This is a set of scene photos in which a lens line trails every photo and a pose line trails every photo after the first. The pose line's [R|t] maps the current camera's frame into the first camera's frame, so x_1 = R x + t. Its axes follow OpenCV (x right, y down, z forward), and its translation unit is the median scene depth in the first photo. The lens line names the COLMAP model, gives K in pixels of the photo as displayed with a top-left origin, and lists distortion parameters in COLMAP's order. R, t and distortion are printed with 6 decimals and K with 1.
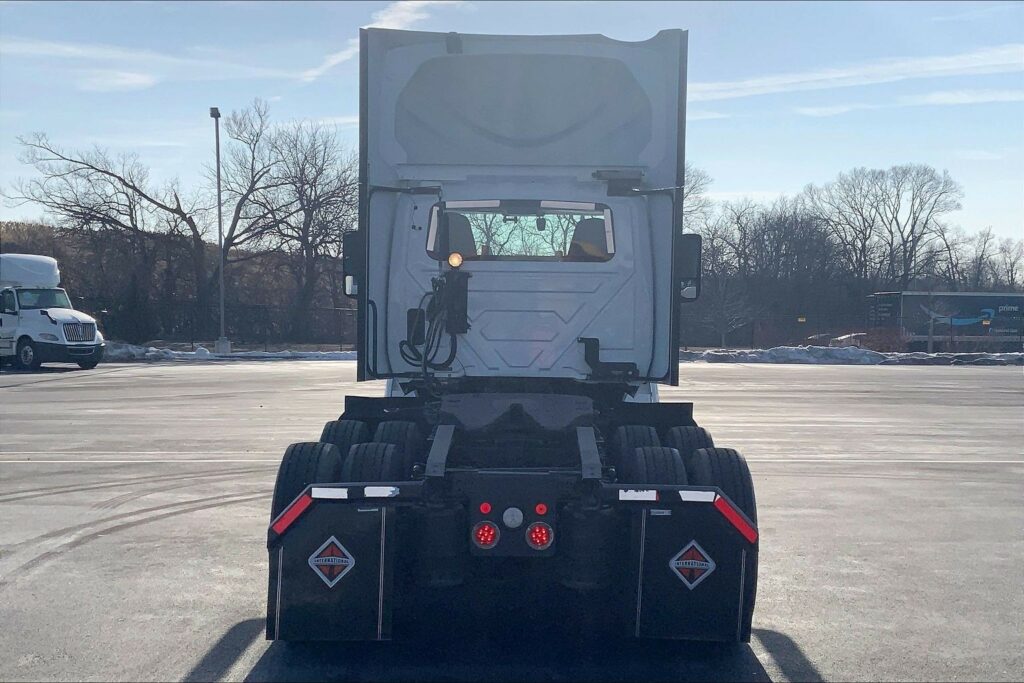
lens RADIAL K [[1335.4, 0, 512.0], [0, 1335.4, 341.5], [0, 0, 1]] dist [0.012760, 0.009755]
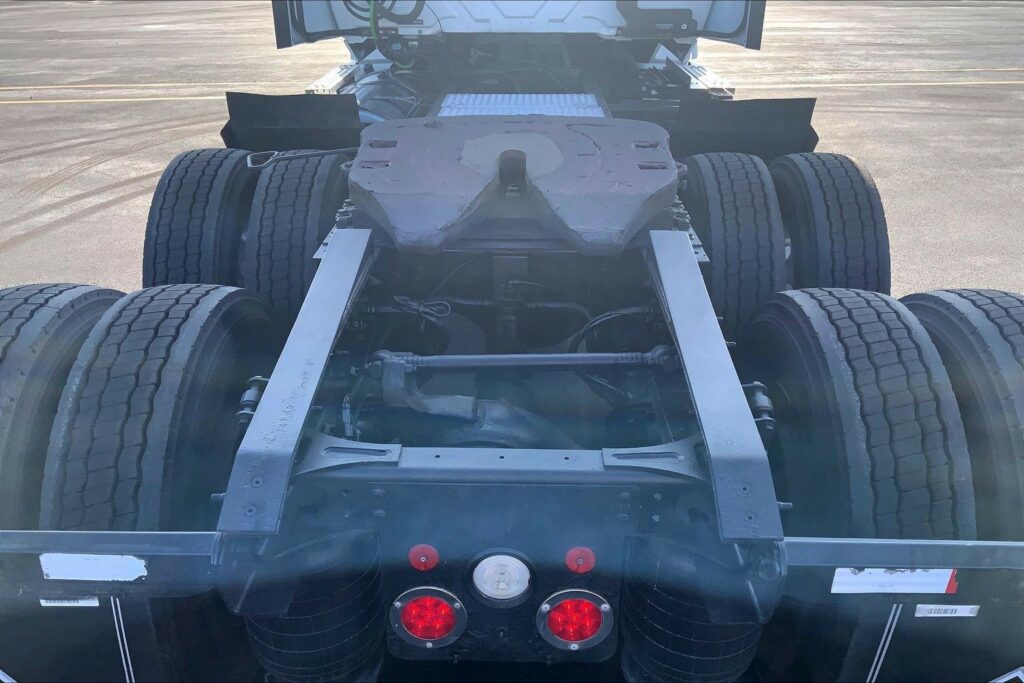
lens RADIAL K [[839.8, 0, 512.0], [0, 839.8, 341.5], [0, 0, 1]] dist [0.066249, -0.132461]
pose [[0.999887, -0.010584, -0.010632, 0.002393], [0.014090, 0.905850, 0.423364, -0.008146], [0.005150, -0.423466, 0.905897, 0.300887]]
